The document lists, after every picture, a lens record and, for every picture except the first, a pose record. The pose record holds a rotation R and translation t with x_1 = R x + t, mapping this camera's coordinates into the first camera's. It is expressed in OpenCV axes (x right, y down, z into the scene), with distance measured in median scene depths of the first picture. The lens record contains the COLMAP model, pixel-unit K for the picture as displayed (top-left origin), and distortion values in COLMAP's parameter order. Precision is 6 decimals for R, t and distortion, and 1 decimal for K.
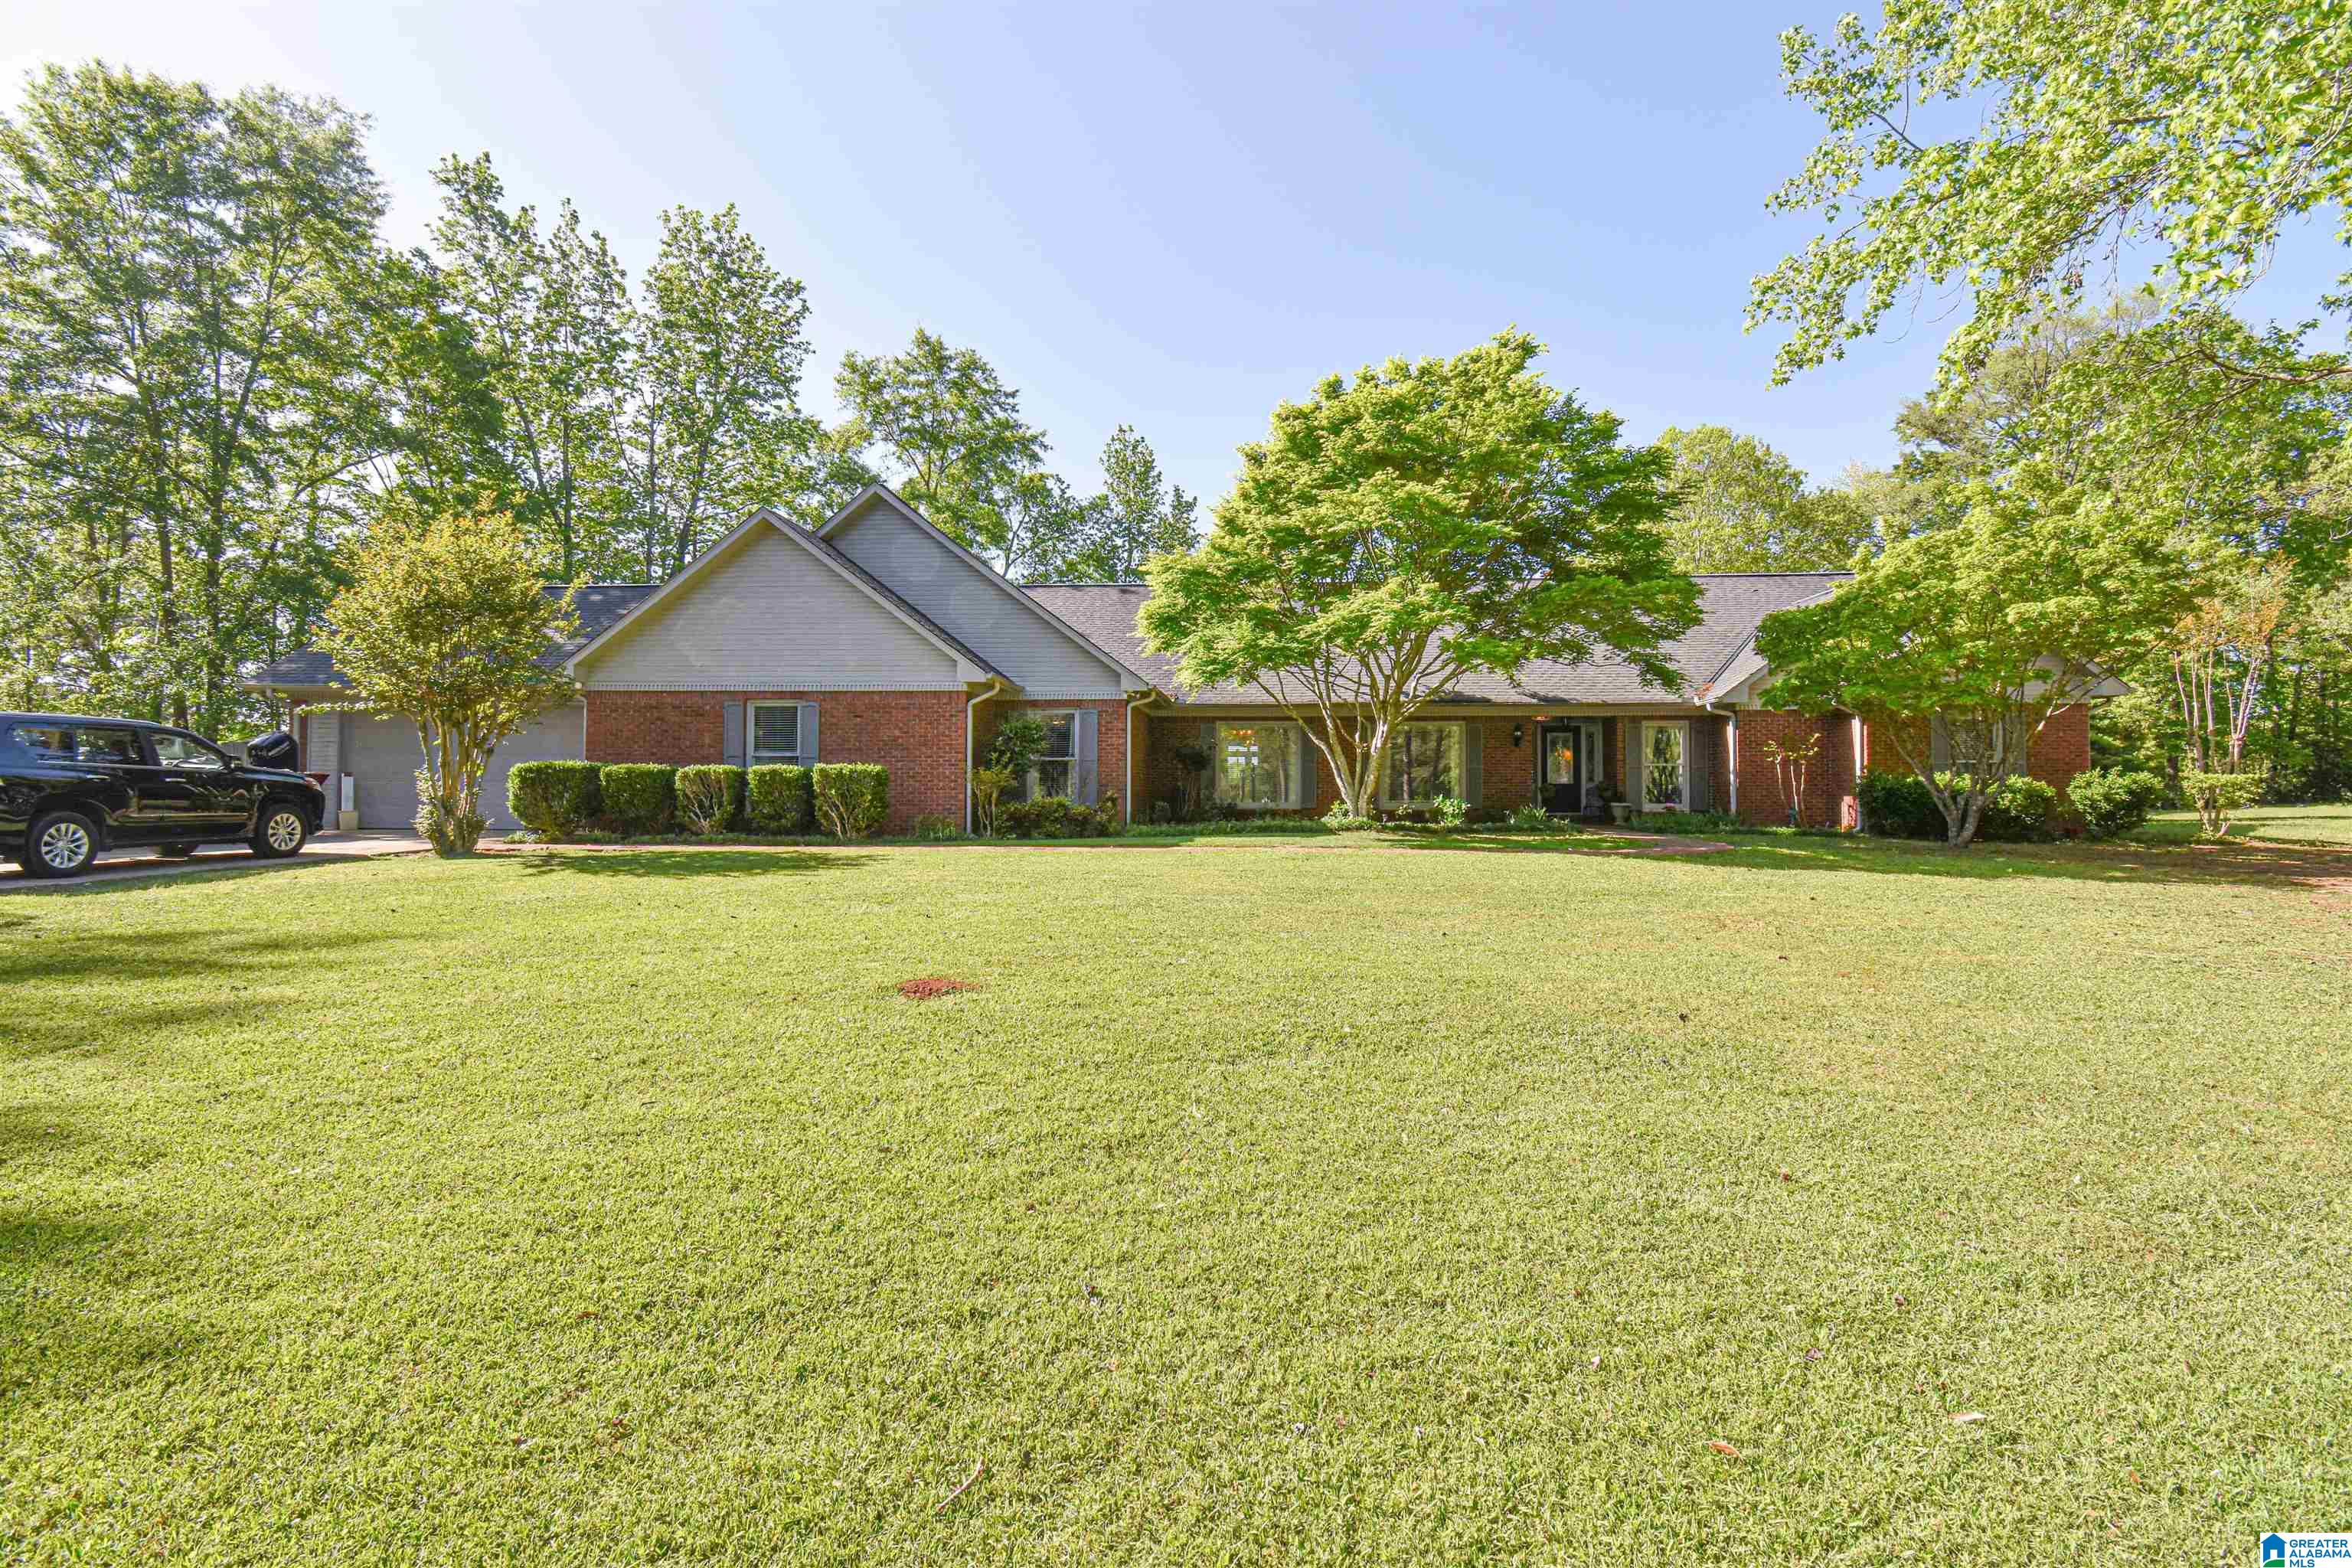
lens RADIAL K [[1040.6, 0, 1168.7], [0, 1040.6, 781.1], [0, 0, 1]] dist [-0.010566, -0.011695]
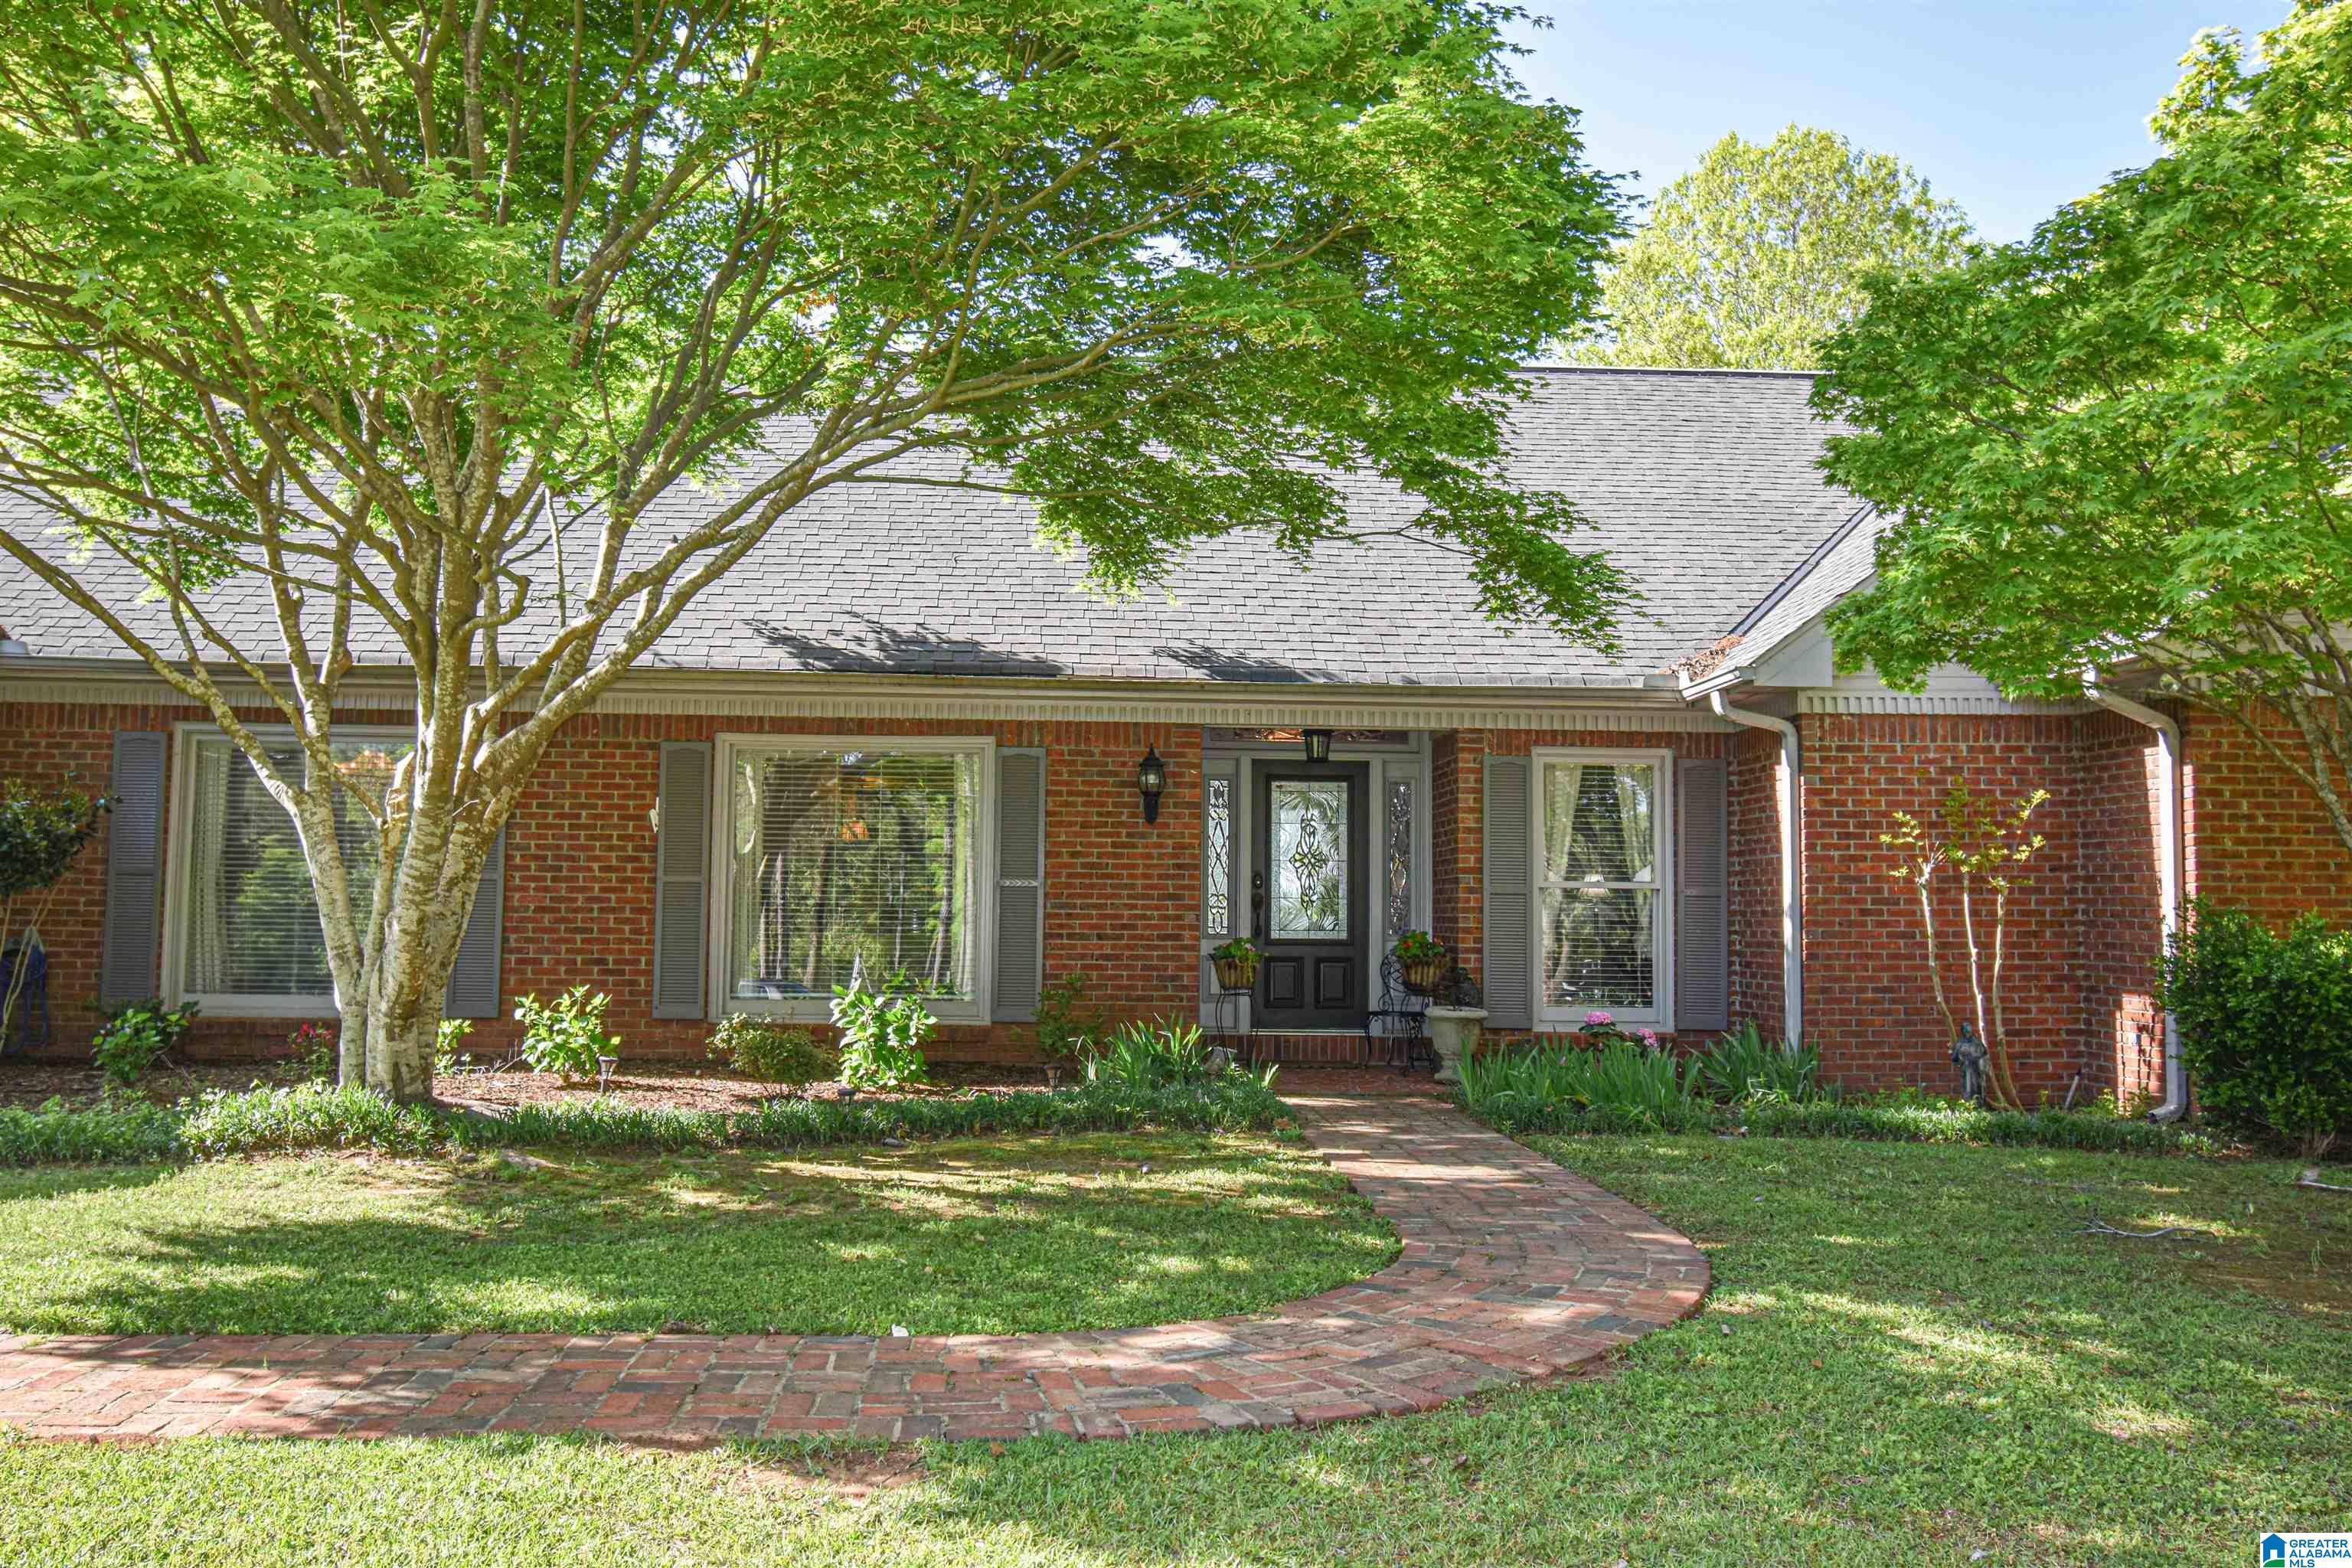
lens RADIAL K [[2102.6, 0, 1180.2], [0, 2102.6, 785.8], [0, 0, 1]] dist [-0.022601, -0.007871]
pose [[0.984399, 0.020298, 0.174778, 0.255734], [-0.010850, 0.998436, -0.054844, -0.010152], [-0.175618, 0.052092, 0.983079, 0.415880]]
